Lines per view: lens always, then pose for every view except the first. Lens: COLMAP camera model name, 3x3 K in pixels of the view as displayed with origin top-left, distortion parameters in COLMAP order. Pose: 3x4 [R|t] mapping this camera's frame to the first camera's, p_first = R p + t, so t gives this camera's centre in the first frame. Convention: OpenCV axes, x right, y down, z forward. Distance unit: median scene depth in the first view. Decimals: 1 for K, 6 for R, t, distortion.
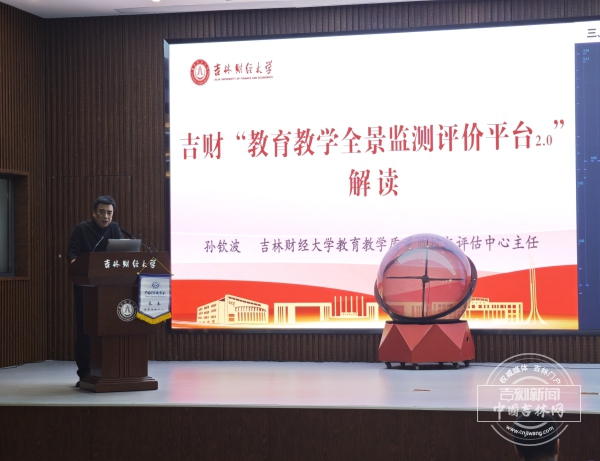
lens RADIAL K [[1811.8, 0, 300.0], [0, 1811.8, 229.1], [0, 0, 1]] dist [0.260508, 0.000000]
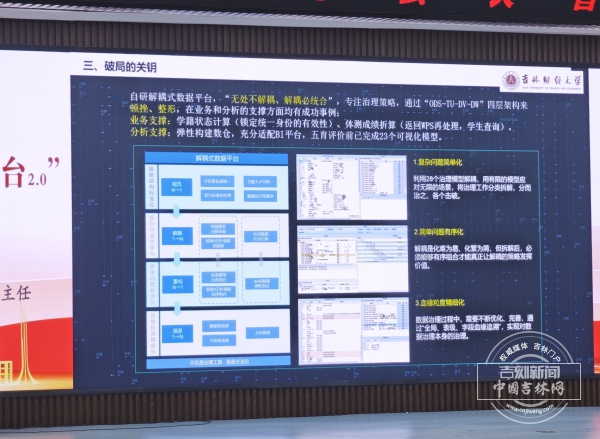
lens RADIAL K [[2048.4, 0, 299.9], [0, 2048.4, 221.0], [0, 0, 1]] dist [0.241836, 0.000000]
pose [[0.760089, 0.025228, 0.649329, -0.418804], [-0.003209, 0.999380, -0.035072, 0.006916], [-0.649811, 0.024575, 0.759699, 0.142344]]
